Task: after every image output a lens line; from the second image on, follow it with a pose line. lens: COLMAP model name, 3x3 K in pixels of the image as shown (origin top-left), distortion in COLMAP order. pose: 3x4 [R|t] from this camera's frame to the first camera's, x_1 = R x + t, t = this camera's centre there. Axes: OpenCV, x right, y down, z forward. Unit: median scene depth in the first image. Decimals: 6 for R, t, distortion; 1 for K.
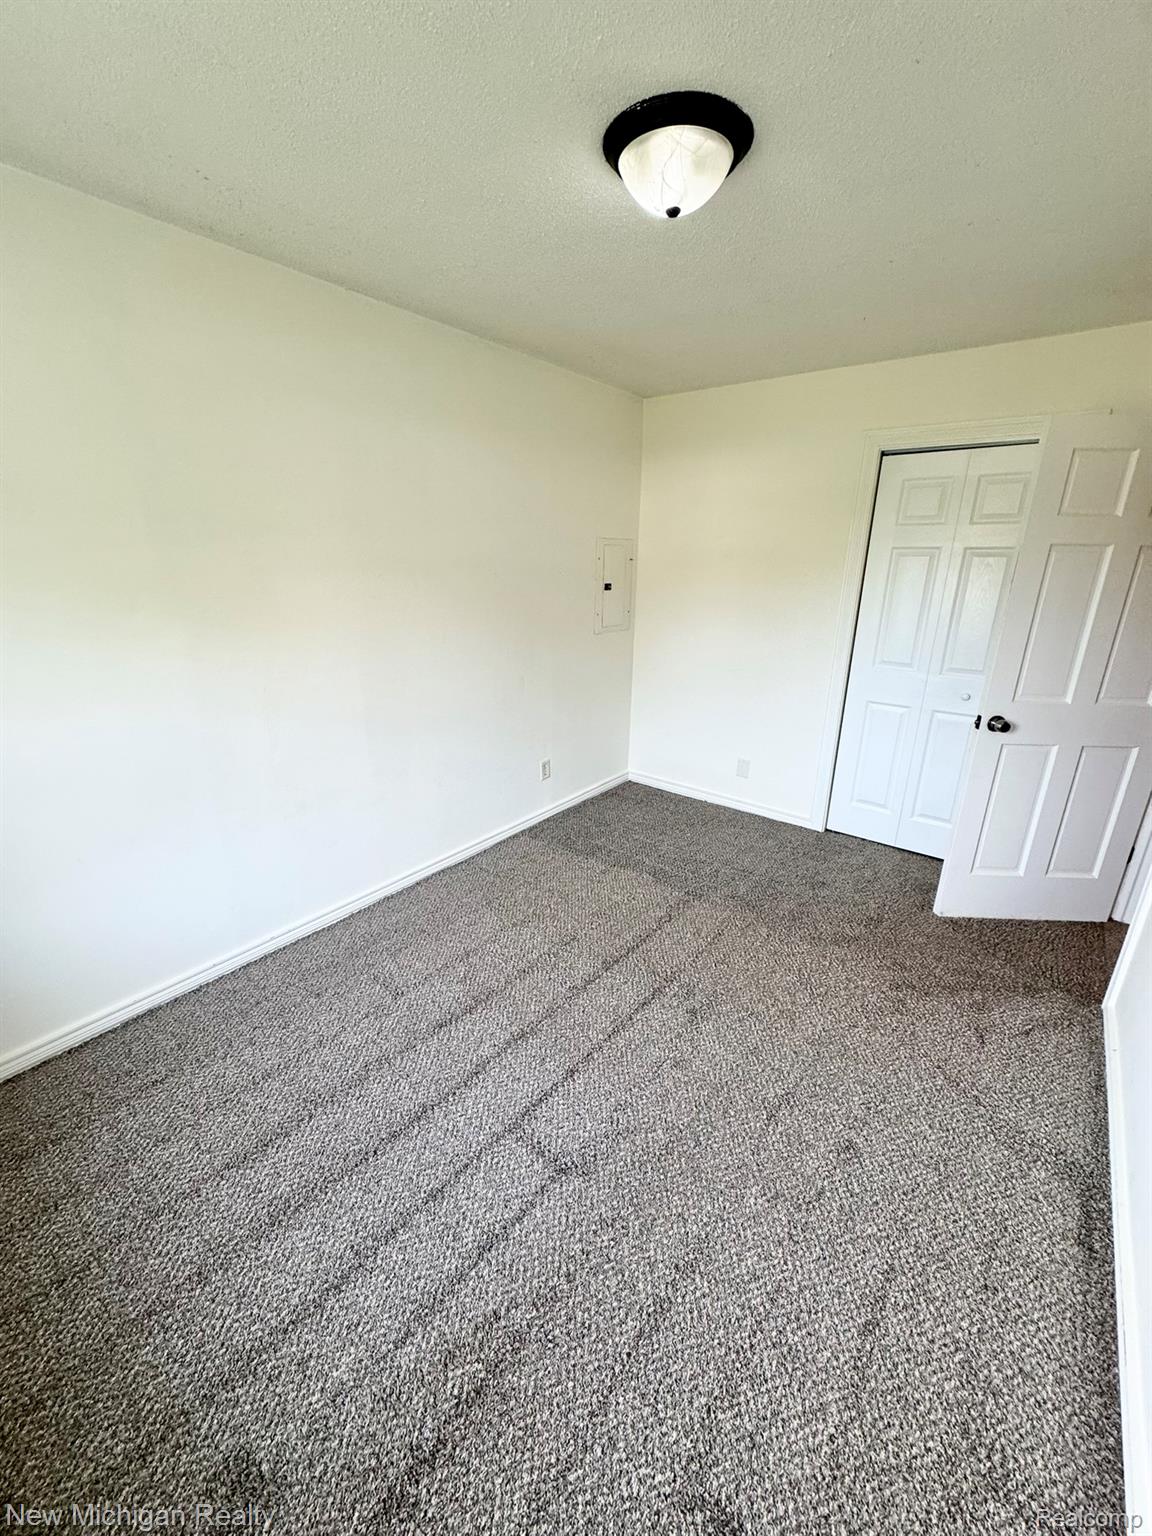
lens RADIAL K [[608.5, 0, 578.1], [0, 608.5, 765.2], [0, 0, 1]] dist [-0.000064, 0.000035]
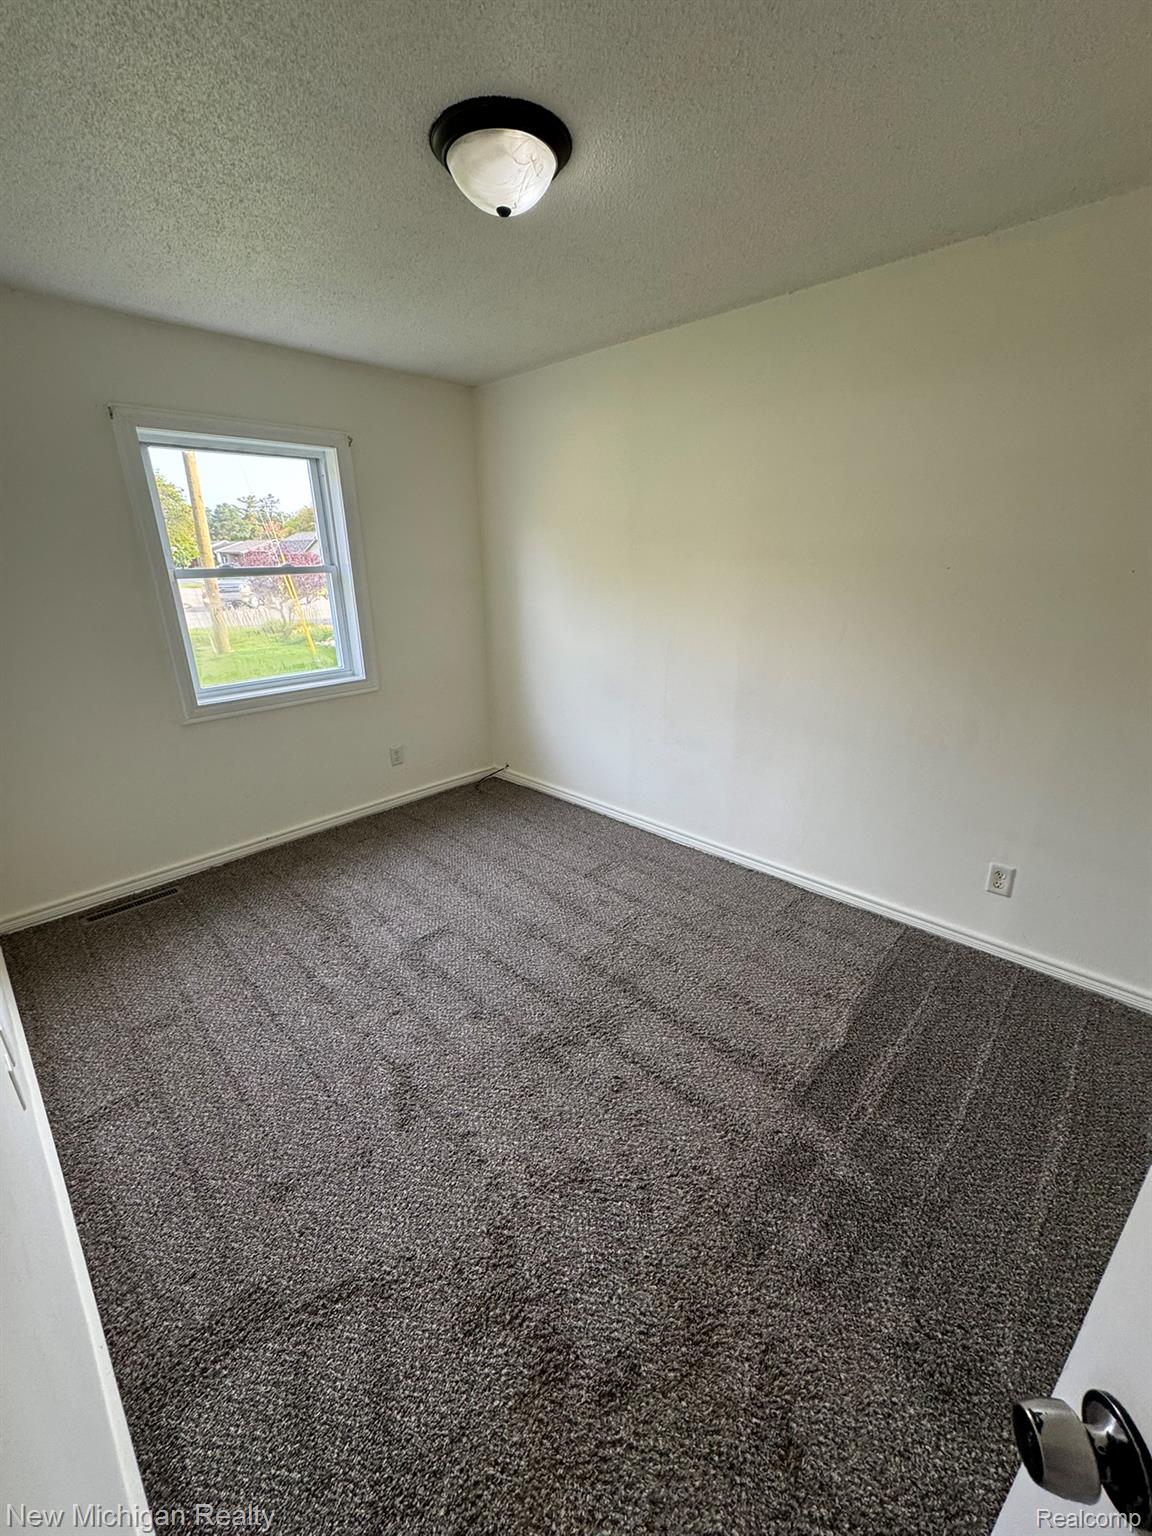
lens RADIAL K [[608.5, 0, 577.4], [0, 608.5, 769.3], [0, 0, 1]] dist [-0.000064, 0.000035]
pose [[-0.091105, 0.323811, -0.941725, 0.886043], [-0.322620, 0.885060, 0.335538, -0.269721], [0.942134, 0.334389, 0.023835, 0.869639]]
